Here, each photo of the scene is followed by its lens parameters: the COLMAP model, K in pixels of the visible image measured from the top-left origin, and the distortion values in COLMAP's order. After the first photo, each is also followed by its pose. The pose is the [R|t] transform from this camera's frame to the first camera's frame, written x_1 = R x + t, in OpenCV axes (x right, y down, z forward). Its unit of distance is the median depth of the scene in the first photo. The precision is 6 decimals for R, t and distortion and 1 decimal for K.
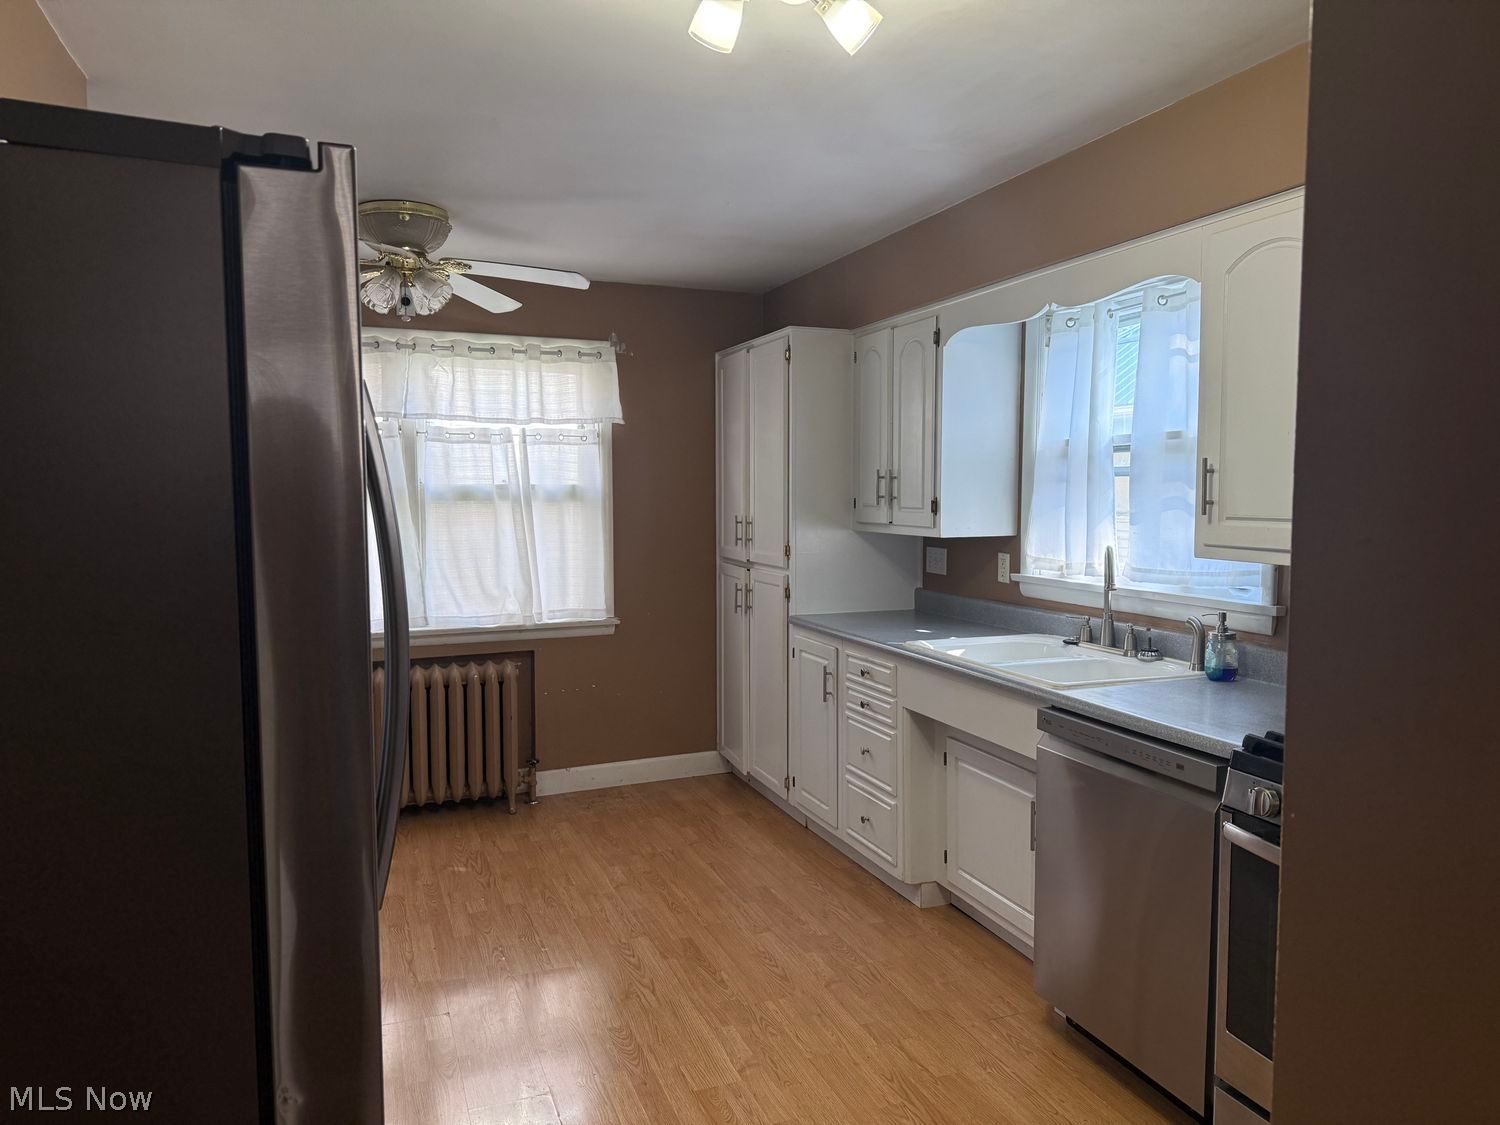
lens RADIAL K [[1043.3, 0, 756.4], [0, 1043.3, 563.7], [0, 0, 1]] dist [0.056990, -0.056592]
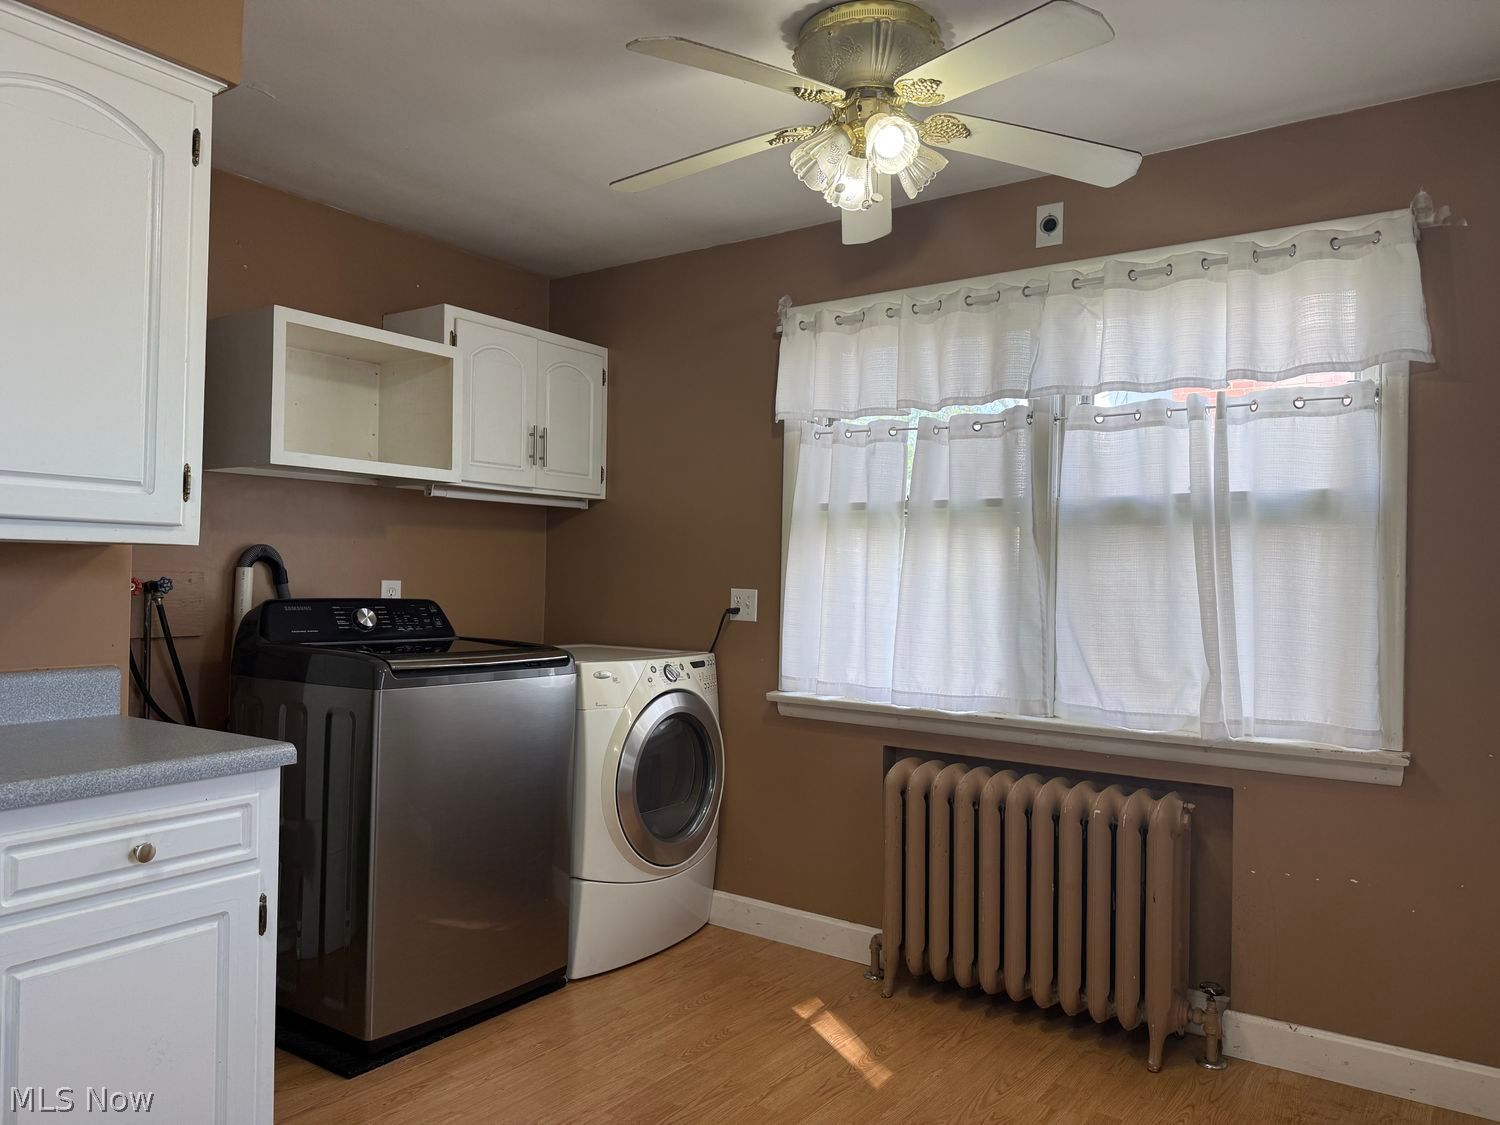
lens RADIAL K [[1043.3, 0, 761.1], [0, 1043.3, 570.7], [0, 0, 1]] dist [0.056990, -0.056592]
pose [[0.551666, 0.012154, -0.833977, 0.153021], [-0.076987, 0.996367, -0.036405, 0.009521], [0.830505, 0.084289, 0.550598, 0.615824]]
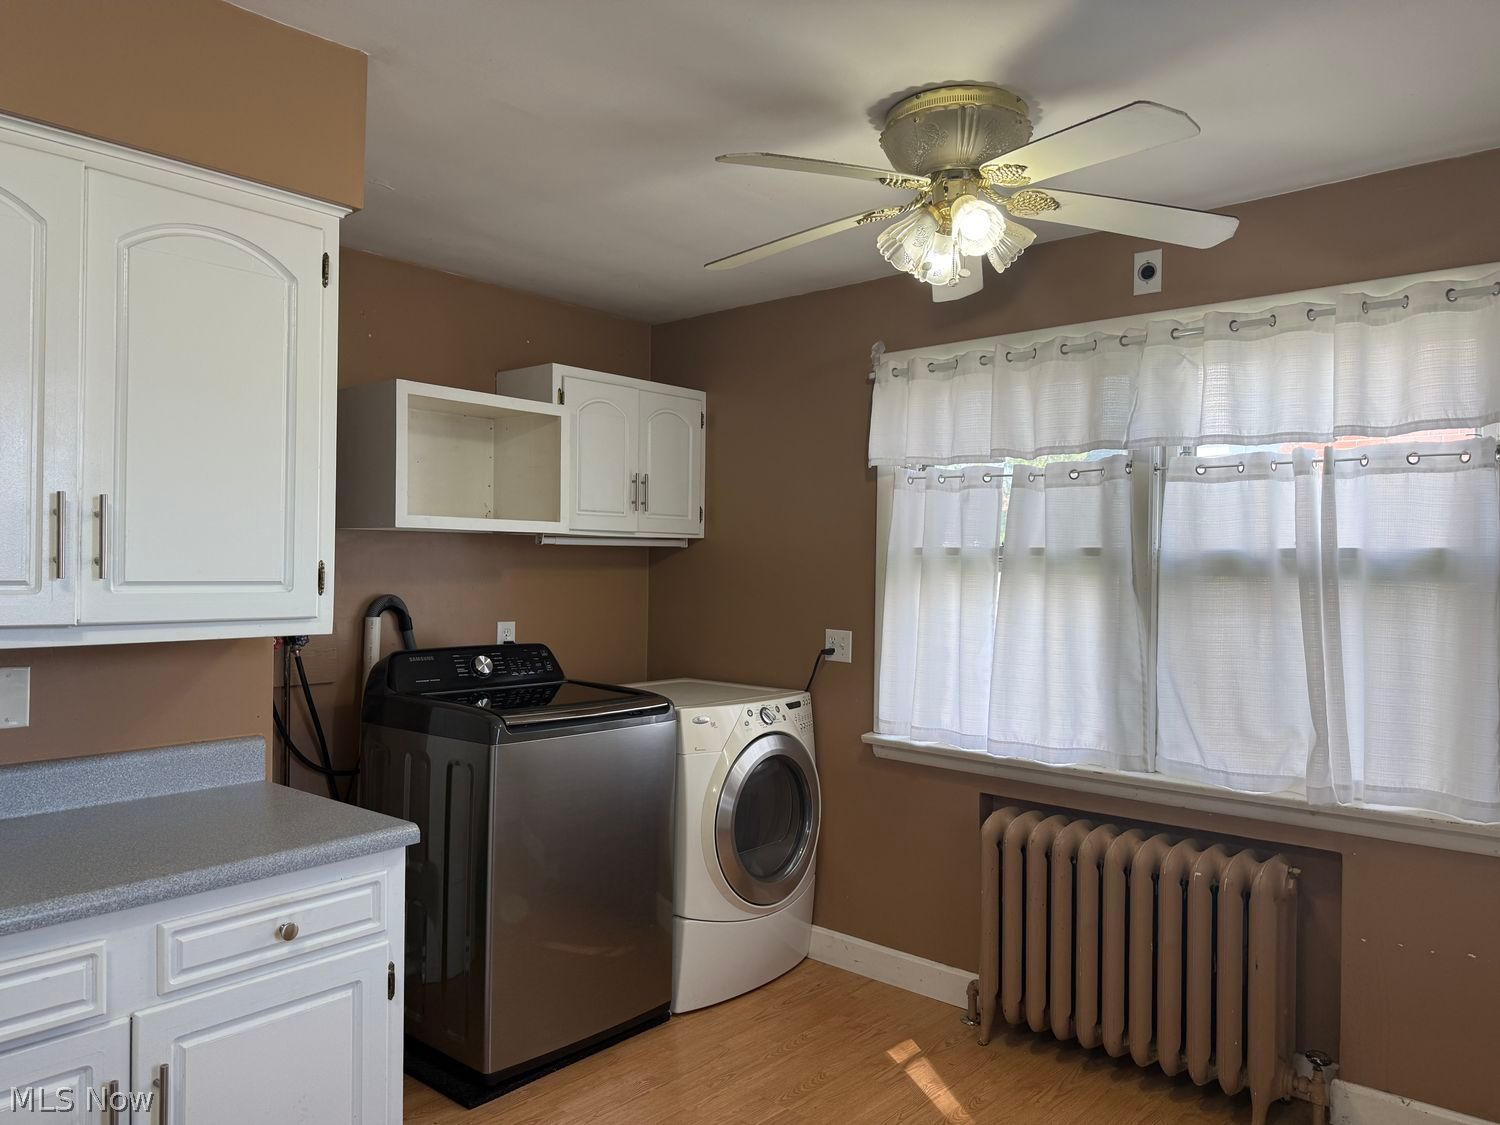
lens RADIAL K [[1043.3, 0, 754.0], [0, 1043.3, 573.6], [0, 0, 1]] dist [0.056990, -0.056592]
pose [[0.459108, 0.019662, -0.888163, 0.173806], [-0.073621, 0.997158, -0.015981, -0.040073], [0.885324, 0.072725, 0.459251, 0.609445]]
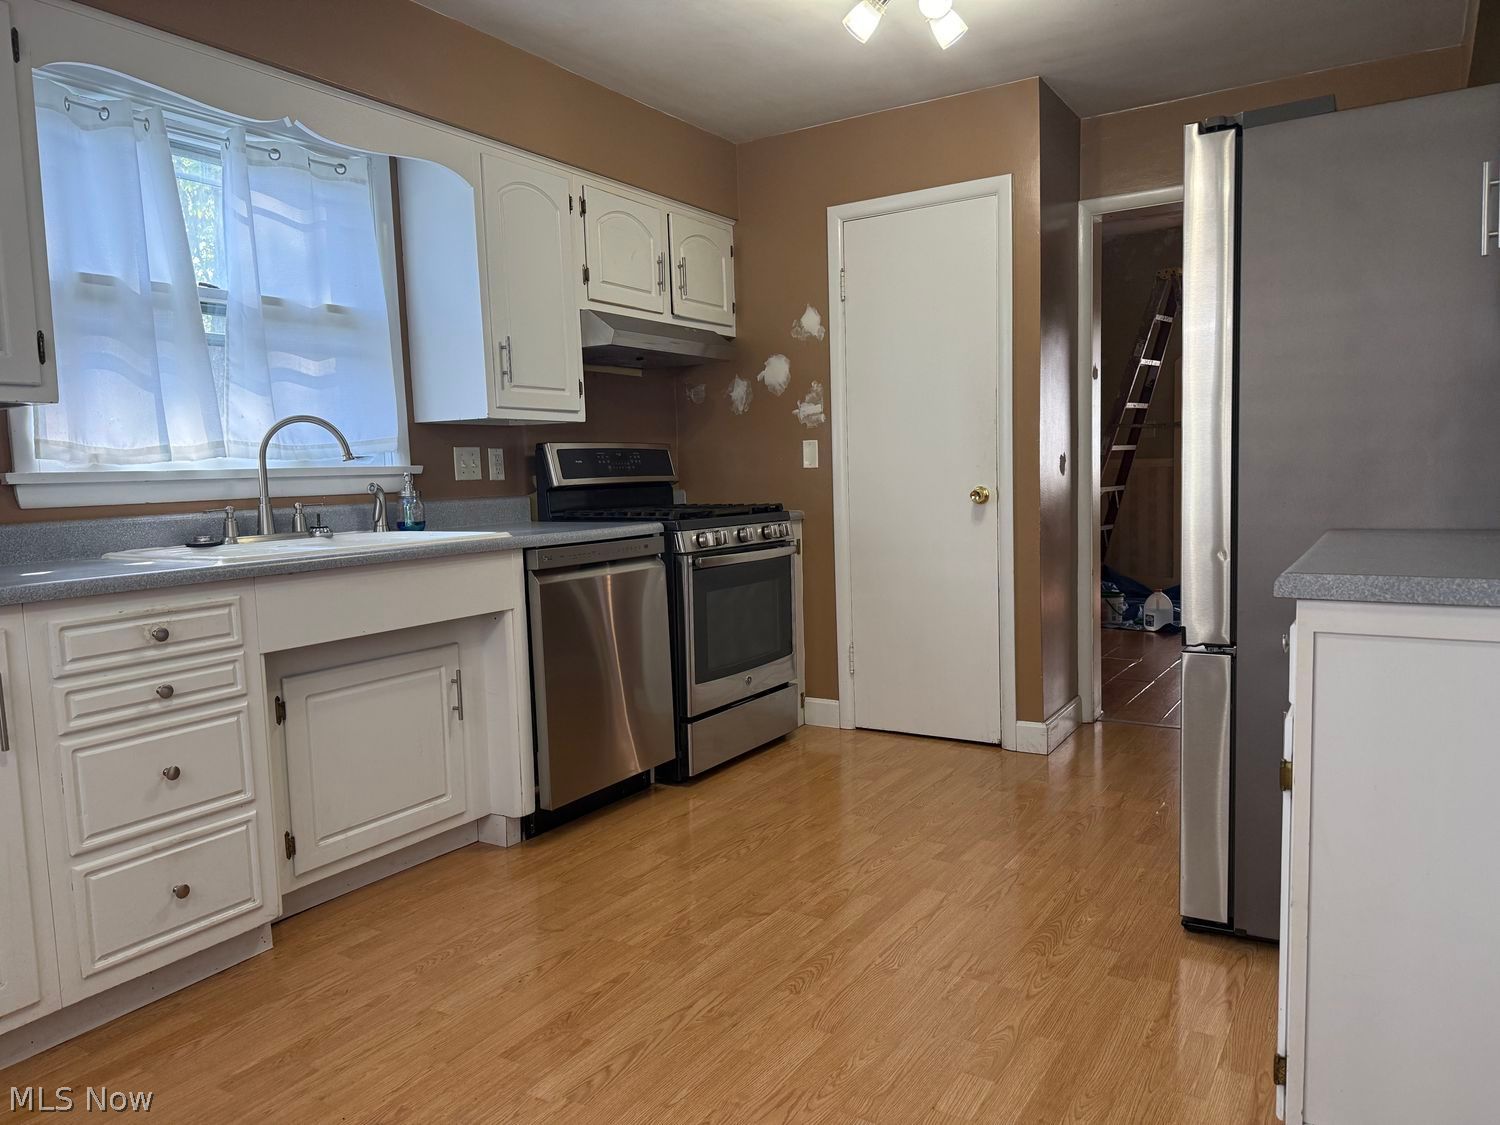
lens RADIAL K [[1043.3, 0, 750.0], [0, 1043.3, 566.4], [0, 0, 1]] dist [0.056990, -0.056592]
pose [[-0.604947, -0.049690, 0.794714, -0.533773], [0.082618, 0.988747, 0.124712, 0.023045], [-0.791968, 0.141102, -0.594034, 1.070987]]
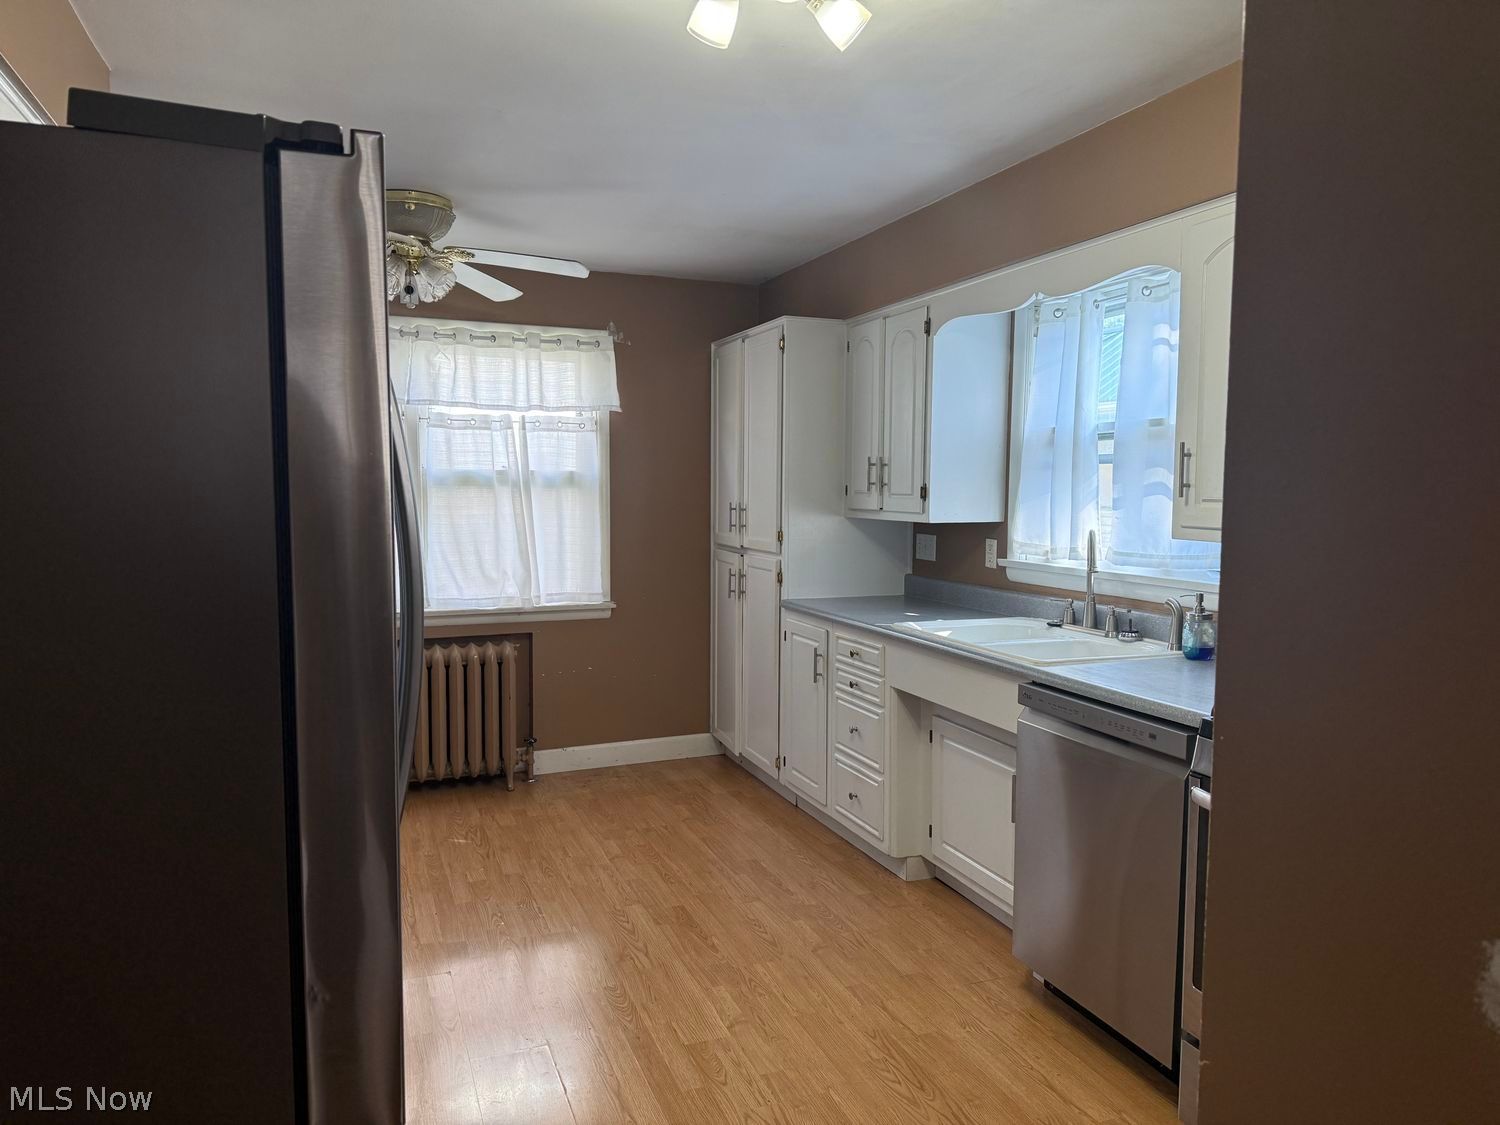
lens RADIAL K [[1043.3, 0, 743.5], [0, 1043.3, 567.0], [0, 0, 1]] dist [0.056990, -0.056592]
pose [[0.999940, 0.007872, -0.007665, 0.002174], [-0.007816, 0.999942, 0.007344, 0.012416], [0.007722, -0.007283, 0.999944, -0.027387]]
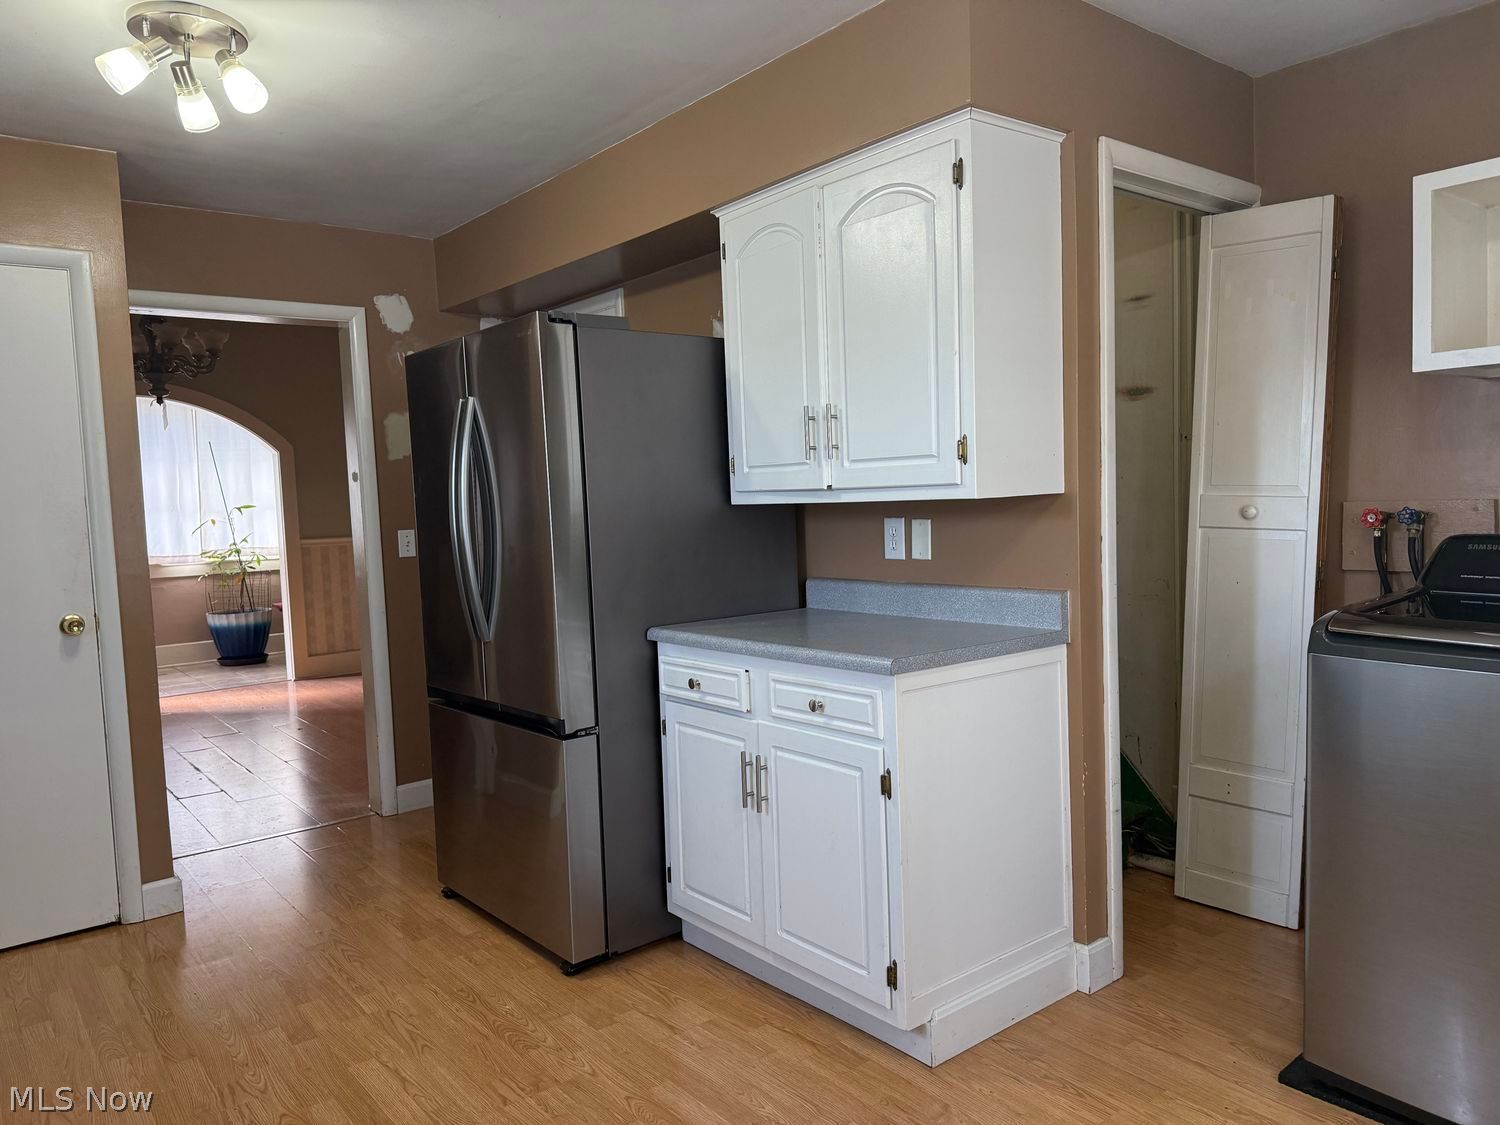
lens RADIAL K [[1043.3, 0, 758.2], [0, 1043.3, 562.7], [0, 0, 1]] dist [0.056990, -0.056592]
pose [[-0.954181, 0.060285, -0.293093, -0.112565], [0.024674, 0.992011, 0.123715, -0.043173], [0.298210, 0.110814, -0.948046, 1.240711]]
